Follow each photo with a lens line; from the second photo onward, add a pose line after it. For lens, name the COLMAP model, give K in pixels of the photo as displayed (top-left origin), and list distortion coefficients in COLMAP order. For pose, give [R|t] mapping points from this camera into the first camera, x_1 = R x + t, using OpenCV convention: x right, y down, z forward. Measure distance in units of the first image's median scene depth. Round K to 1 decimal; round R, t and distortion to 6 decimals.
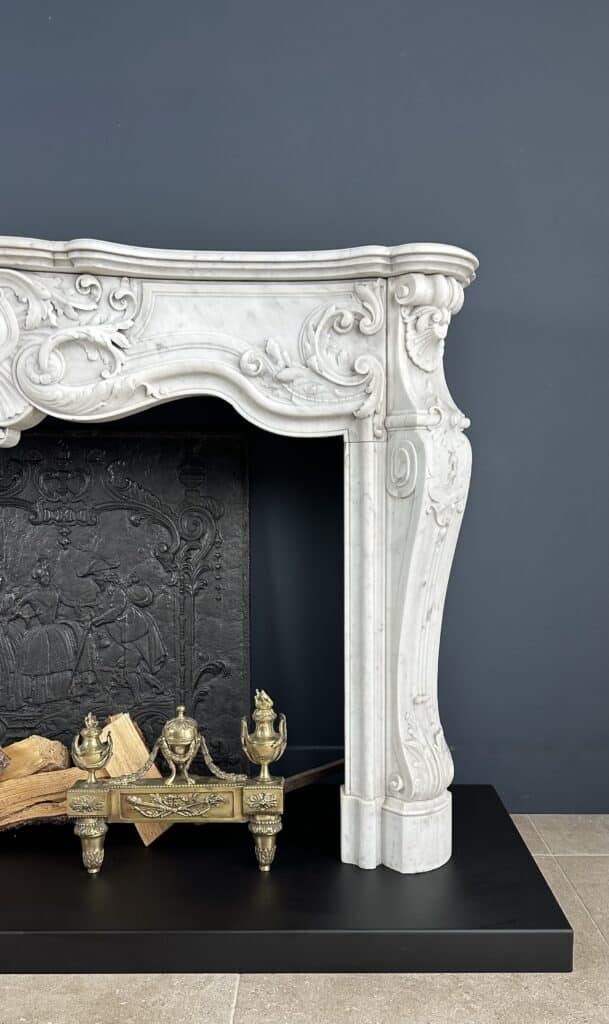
lens RADIAL K [[811.2, 0, 324.7], [0, 811.2, 586.4], [0, 0, 1]] dist [0.100798, -0.004866]
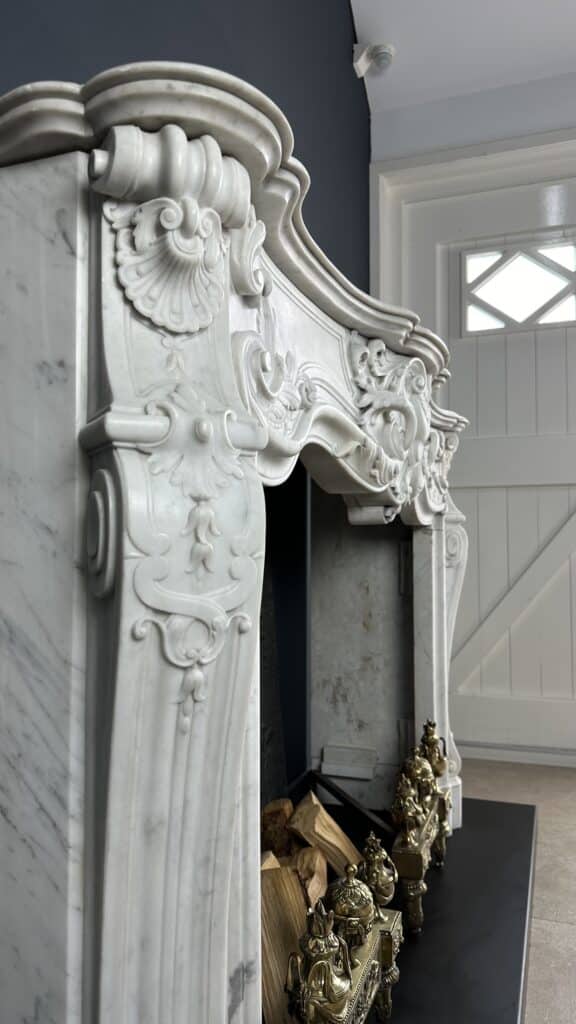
lens RADIAL K [[724.0, 0, 290.0], [0, 724.0, 517.5], [0, 0, 1]] dist [0.111985, -0.218888]
pose [[0.338476, 0.050776, 0.939604, -1.283967], [0.119819, 0.988089, -0.096558, -0.103487], [-0.933315, 0.145265, 0.328360, 0.805291]]
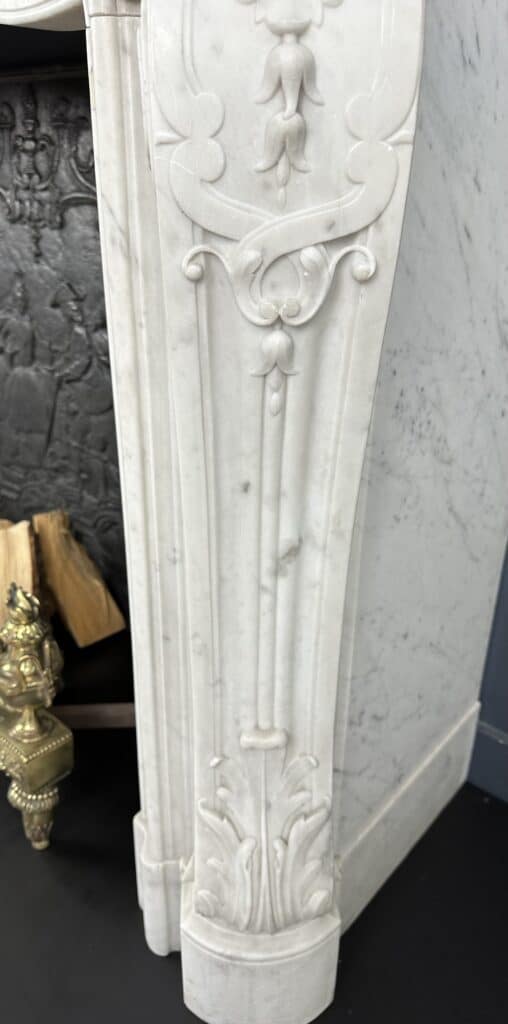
lens RADIAL K [[730.6, 0, 246.8], [0, 730.6, 513.6], [0, 0, 1]] dist [0.076588, -0.158733]
pose [[0.753998, 0.296376, -0.586215, 0.312575], [-0.101139, 0.934166, 0.342204, -0.099731], [0.649043, -0.198732, 0.734335, 0.778270]]
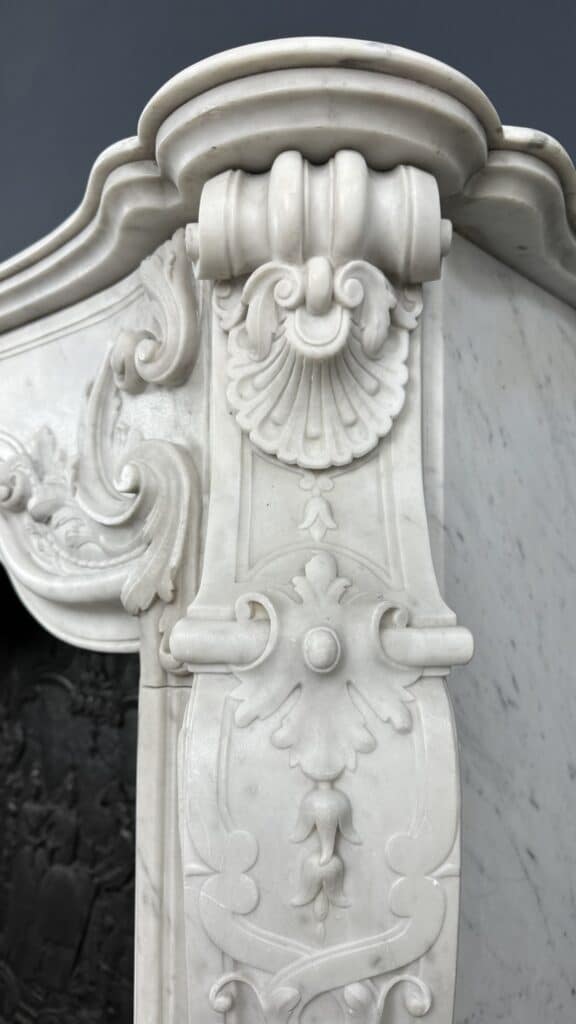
lens RADIAL K [[747.8, 0, 288.0], [0, 747.8, 512.0], [0, 0, 1]] dist [0.010188, -0.030400]
pose [[0.730760, -0.041554, -0.681368, 0.299384], [-0.101461, 0.980447, -0.168609, -0.198499], [0.675052, 0.192345, 0.712256, 0.793657]]
